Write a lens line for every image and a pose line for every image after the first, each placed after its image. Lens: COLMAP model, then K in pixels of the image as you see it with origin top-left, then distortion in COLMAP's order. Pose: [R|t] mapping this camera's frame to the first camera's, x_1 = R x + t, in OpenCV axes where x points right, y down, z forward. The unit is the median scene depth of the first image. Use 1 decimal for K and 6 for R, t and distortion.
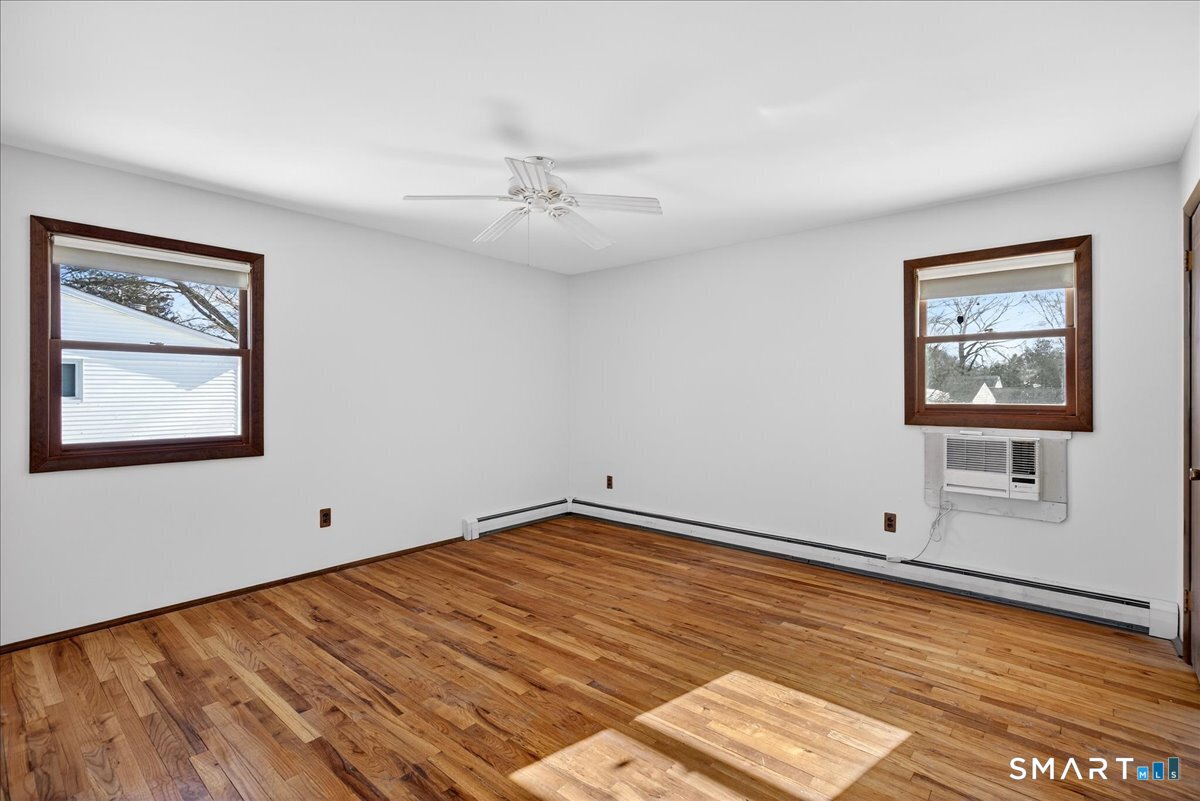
lens RADIAL K [[551.2, 0, 609.8], [0, 551.2, 394.7], [0, 0, 1]] dist [0.002352, -0.000070]
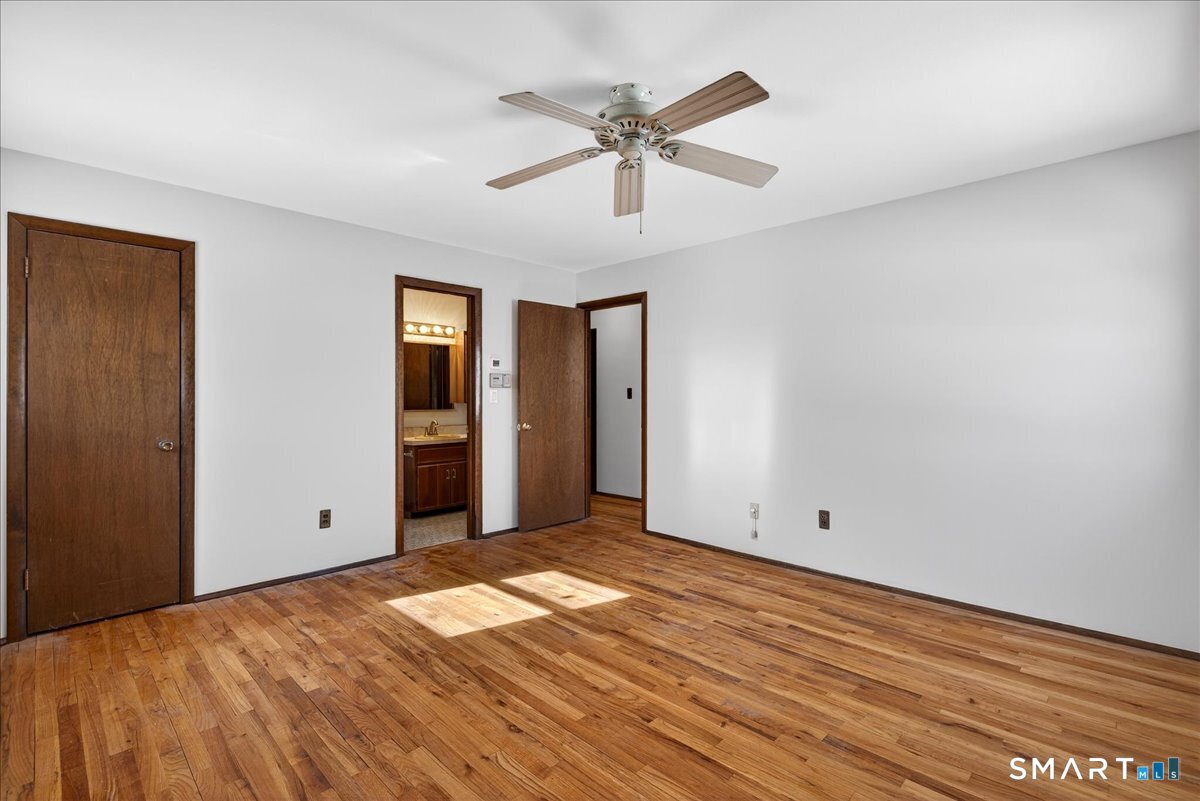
lens RADIAL K [[551.2, 0, 609.8], [0, 551.2, 394.7], [0, 0, 1]] dist [0.002352, -0.000070]
pose [[-0.998267, 0.000508, 0.058853, -0.162982], [0.000424, 0.999999, -0.001450, 0.008637], [-0.058853, -0.001423, -0.998266, 1.982342]]
